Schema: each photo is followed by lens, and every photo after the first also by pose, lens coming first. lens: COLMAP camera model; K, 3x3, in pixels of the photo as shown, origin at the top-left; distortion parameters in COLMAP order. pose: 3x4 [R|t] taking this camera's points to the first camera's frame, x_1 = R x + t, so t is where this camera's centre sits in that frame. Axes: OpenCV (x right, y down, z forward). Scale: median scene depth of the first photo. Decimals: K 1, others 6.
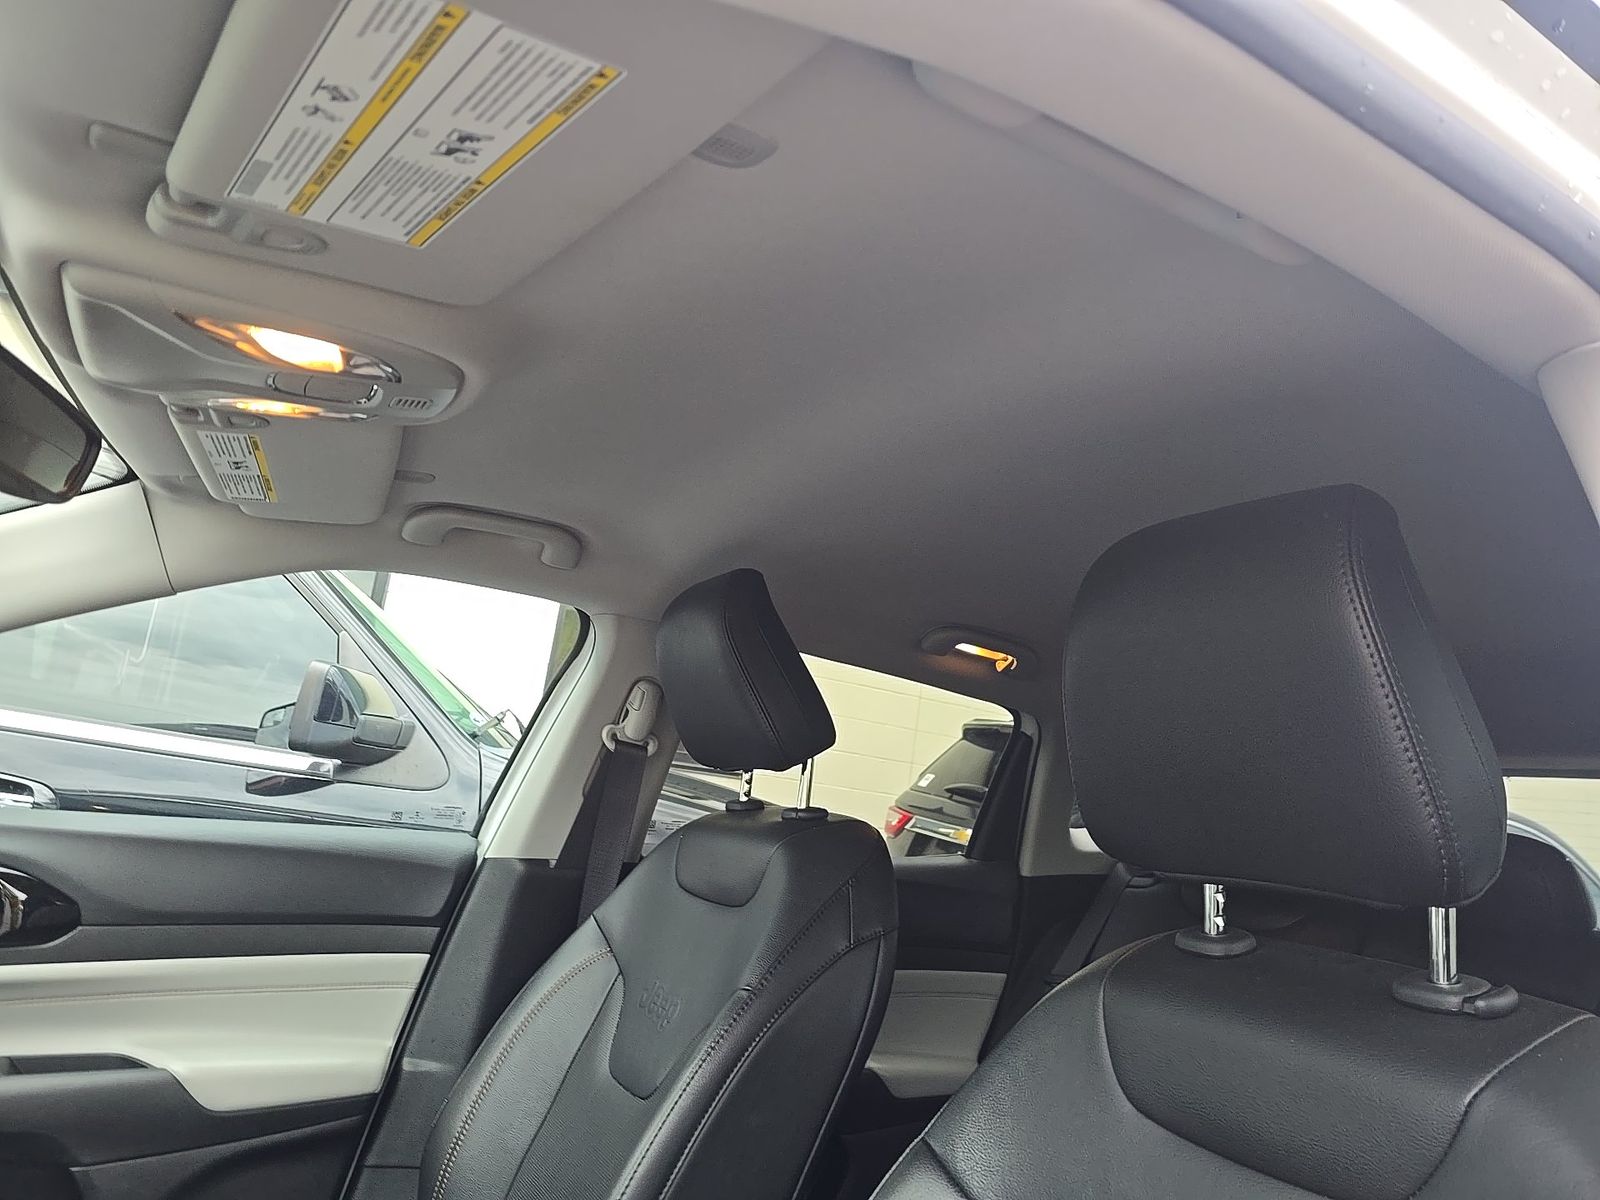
lens RADIAL K [[1086.0, 0, 806.1], [0, 1086.0, 595.8], [0, 0, 1]] dist [0.028444, -0.033780]
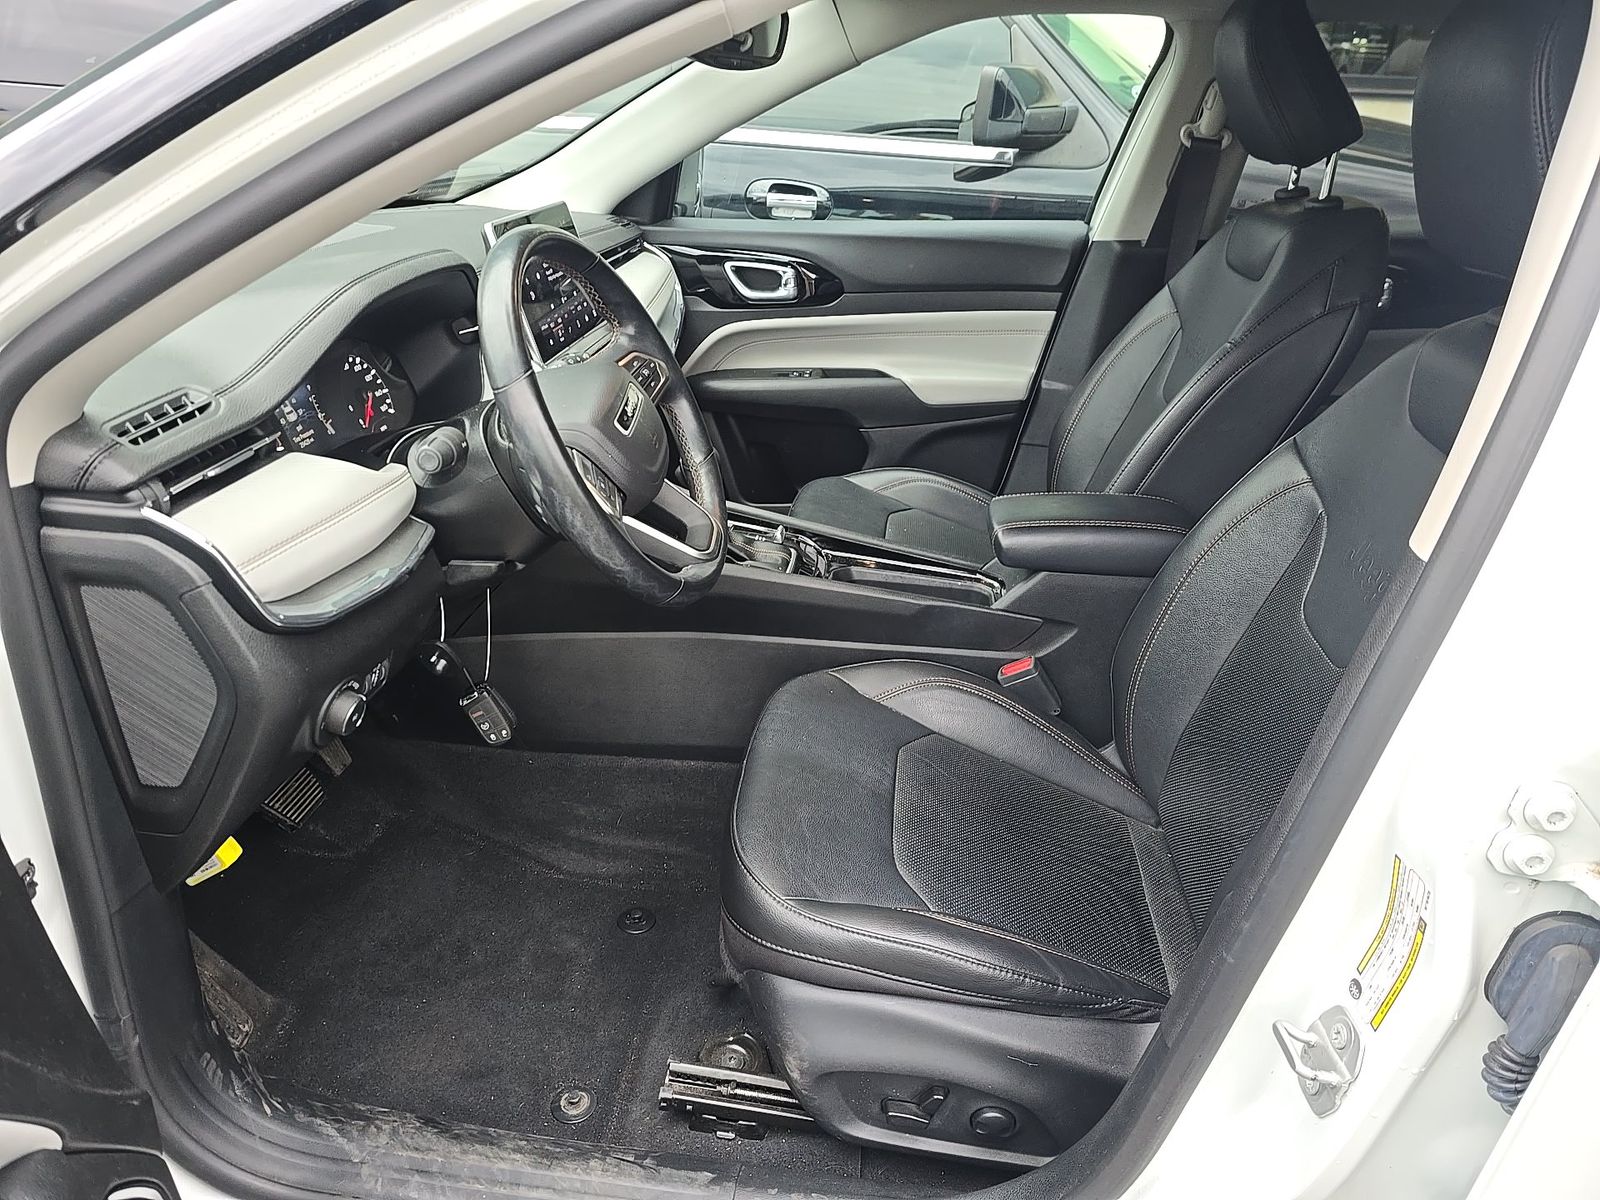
lens RADIAL K [[1086.0, 0, 803.9], [0, 1086.0, 601.7], [0, 0, 1]] dist [0.028444, -0.033780]
pose [[0.801576, 0.164459, -0.574829, 0.258197], [0.183761, 0.847124, 0.498611, -0.112962], [0.568953, -0.505306, 0.648813, -0.282577]]
